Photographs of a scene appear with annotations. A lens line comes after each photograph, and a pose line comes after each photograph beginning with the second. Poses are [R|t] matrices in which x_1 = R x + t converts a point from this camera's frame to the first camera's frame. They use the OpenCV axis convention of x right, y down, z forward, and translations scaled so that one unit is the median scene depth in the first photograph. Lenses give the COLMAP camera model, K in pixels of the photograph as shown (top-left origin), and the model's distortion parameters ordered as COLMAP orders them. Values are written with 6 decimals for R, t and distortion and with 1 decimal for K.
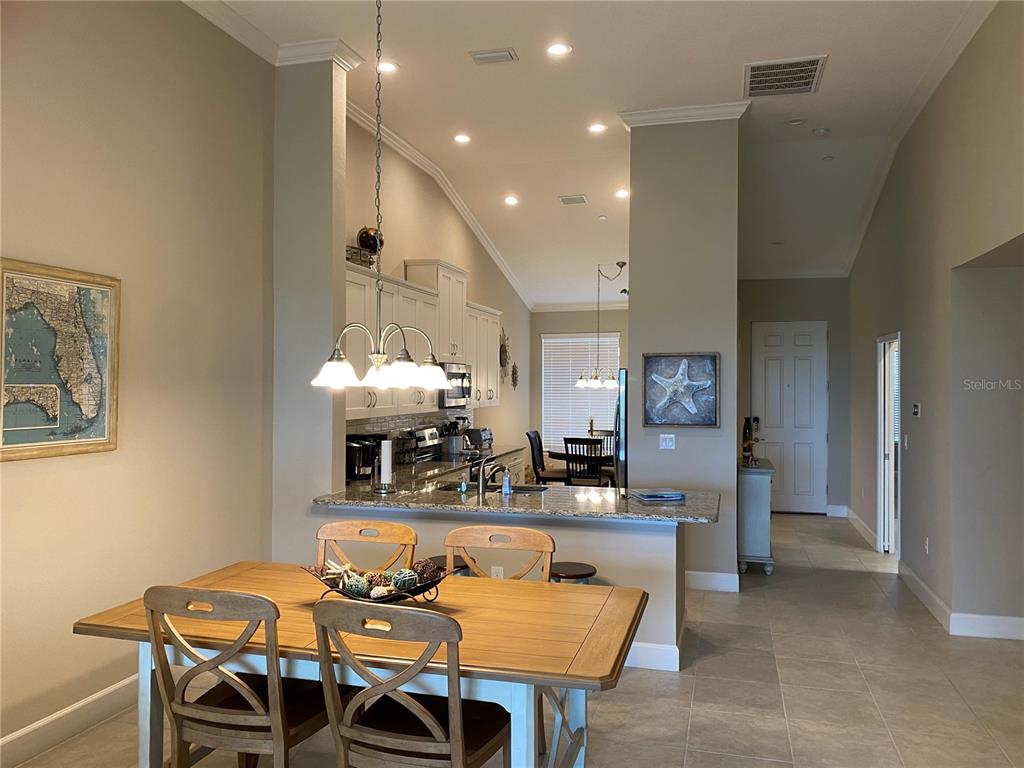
lens RADIAL K [[773.0, 0, 515.0], [0, 773.0, 378.0], [0, 0, 1]] dist [0.119200, -0.388932]
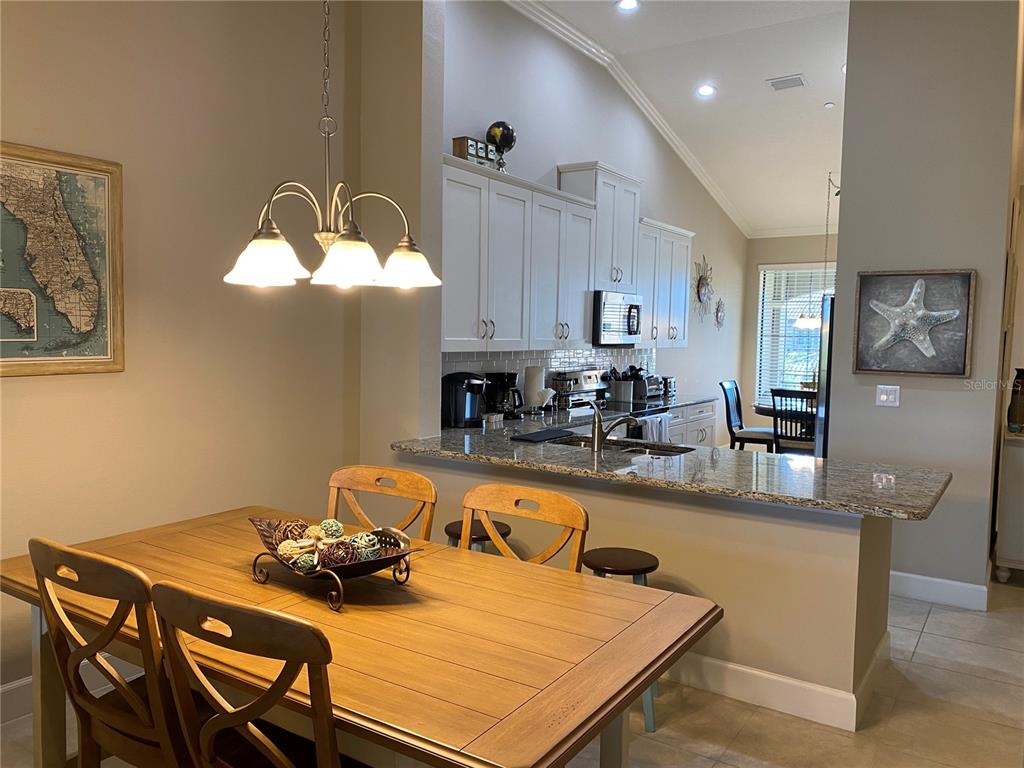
lens RADIAL K [[774.1, 0, 512.0], [0, 774.1, 384.0], [0, 0, 1]] dist [-0.003214, -0.007201]
pose [[0.945629, 0.036511, -0.323191, 0.114369], [-0.013991, 0.997326, 0.071732, 0.029173], [0.324946, -0.063310, 0.943611, 0.250375]]
